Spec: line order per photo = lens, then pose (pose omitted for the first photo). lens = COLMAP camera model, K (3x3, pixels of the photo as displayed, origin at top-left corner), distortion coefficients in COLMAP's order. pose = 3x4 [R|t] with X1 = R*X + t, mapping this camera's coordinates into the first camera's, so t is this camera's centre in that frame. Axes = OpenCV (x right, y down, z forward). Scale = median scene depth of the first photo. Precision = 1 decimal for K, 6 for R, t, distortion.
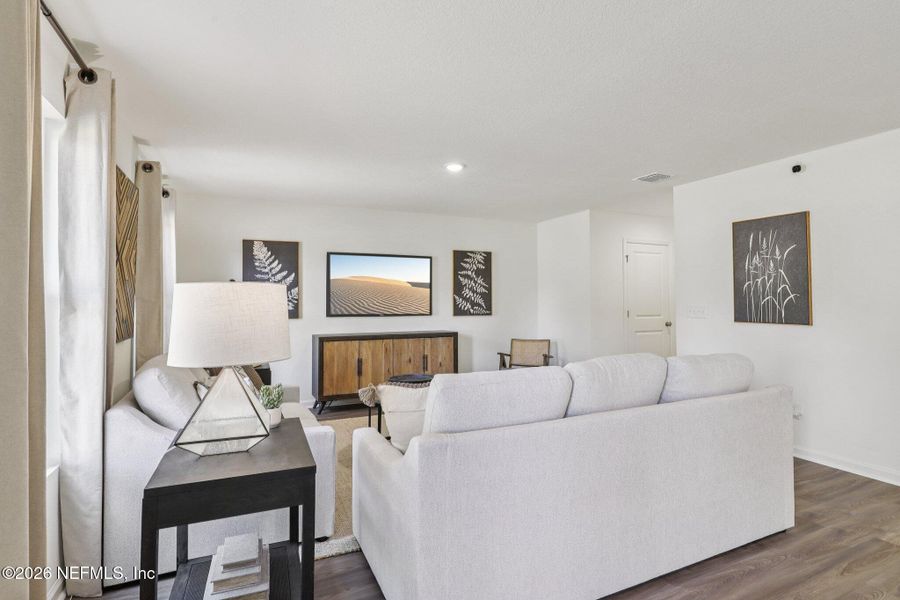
lens RADIAL K [[418.6, 0, 449.3], [0, 418.6, 297.9], [0, 0, 1]] dist [-0.001155, -0.000122]
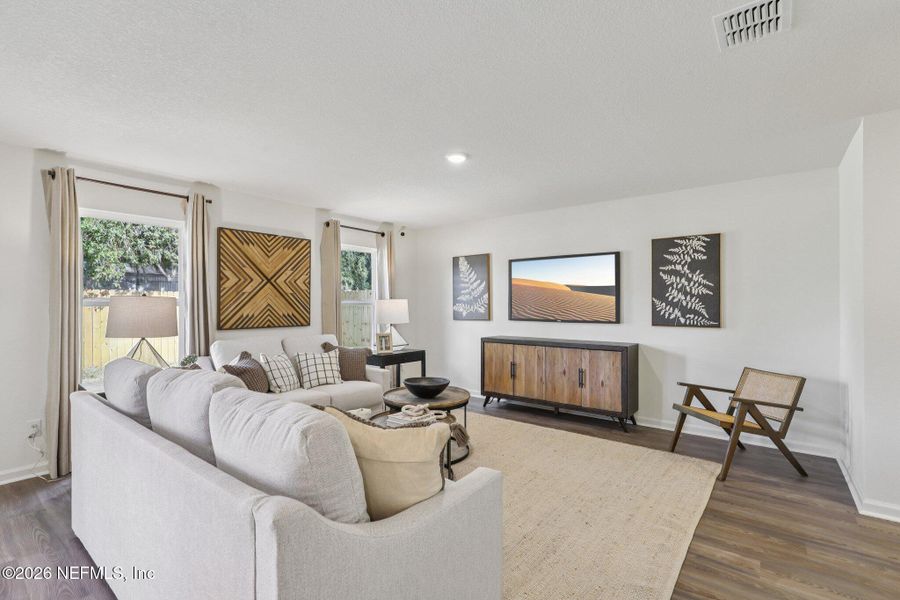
lens RADIAL K [[418.6, 0, 446.8], [0, 418.6, 301.6], [0, 0, 1]] dist [-0.001155, -0.000122]
pose [[0.452831, -0.001559, -0.891595, 0.515407], [0.004249, 0.999991, 0.000409, -0.003222], [0.891586, -0.003974, 0.452833, 0.324427]]
